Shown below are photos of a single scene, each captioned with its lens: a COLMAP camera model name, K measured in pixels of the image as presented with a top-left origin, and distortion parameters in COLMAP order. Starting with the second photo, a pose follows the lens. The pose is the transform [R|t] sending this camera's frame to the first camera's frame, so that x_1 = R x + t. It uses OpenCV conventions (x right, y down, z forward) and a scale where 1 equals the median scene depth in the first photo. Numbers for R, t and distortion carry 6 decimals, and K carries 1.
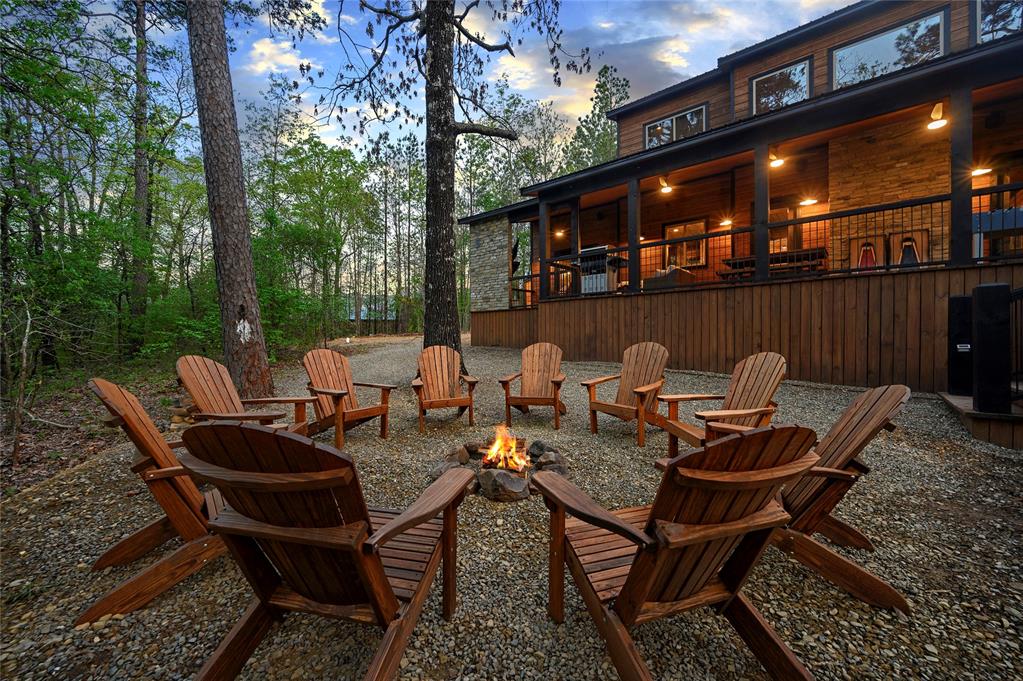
lens RADIAL K [[406.5, 0, 511.5], [0, 406.5, 340.5], [0, 0, 1]] dist [-0.000728, -0.000156]
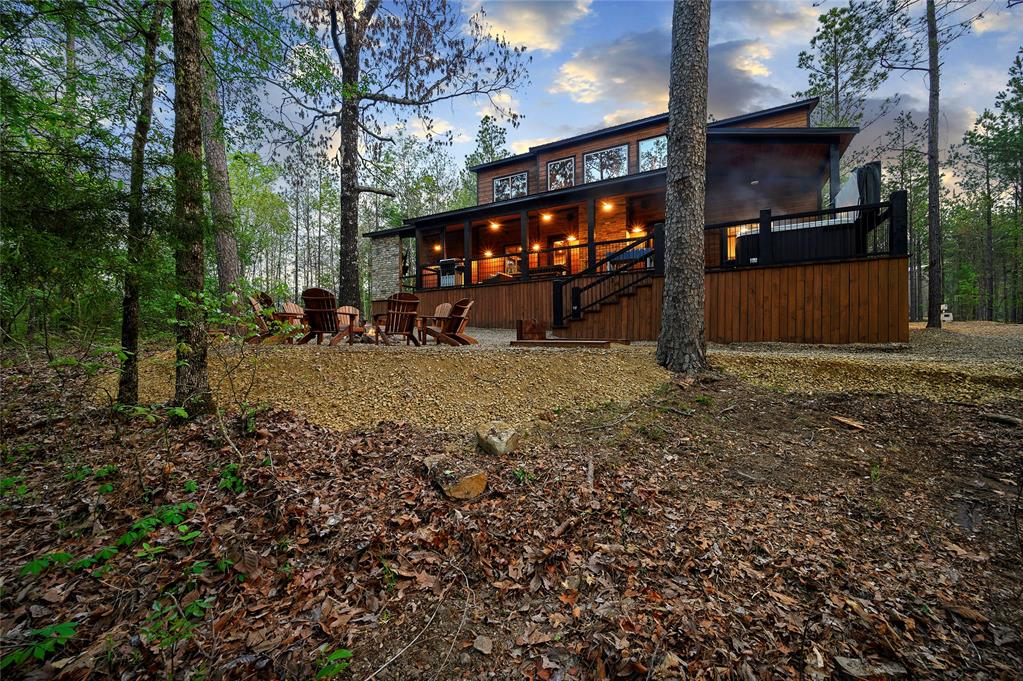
lens RADIAL K [[406.5, 0, 511.5], [0, 406.5, 340.5], [0, 0, 1]] dist [-0.000728, -0.000156]
pose [[0.978273, 0.002376, 0.207309, 0.088508], [0.000790, 0.999884, -0.015186, 0.097520], [-0.207321, 0.015020, 0.978158, -0.511697]]
